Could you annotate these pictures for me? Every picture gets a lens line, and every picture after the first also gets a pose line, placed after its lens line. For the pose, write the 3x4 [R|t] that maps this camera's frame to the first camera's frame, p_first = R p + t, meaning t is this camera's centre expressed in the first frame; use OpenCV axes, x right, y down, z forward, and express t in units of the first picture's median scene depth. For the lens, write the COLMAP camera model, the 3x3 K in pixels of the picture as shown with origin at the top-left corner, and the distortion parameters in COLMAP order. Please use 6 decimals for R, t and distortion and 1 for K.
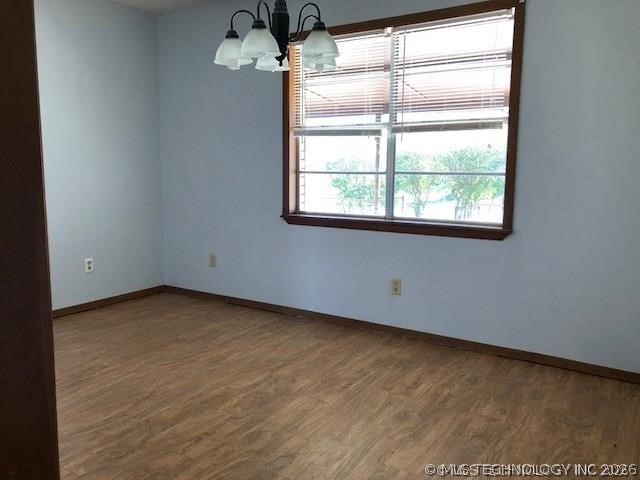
lens RADIAL K [[525.8, 0, 315.5], [0, 525.8, 237.7], [0, 0, 1]] dist [0.017201, -0.008631]
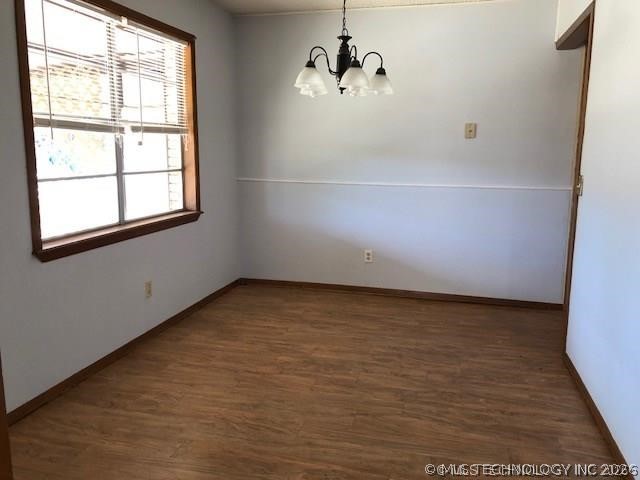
lens RADIAL K [[525.8, 0, 315.5], [0, 525.8, 237.7], [0, 0, 1]] dist [0.017201, -0.008631]
pose [[-0.304796, -0.169068, 0.937292, -1.057956], [0.125454, 0.968416, 0.215478, -0.216735], [-0.944119, 0.183264, -0.273959, 1.188861]]
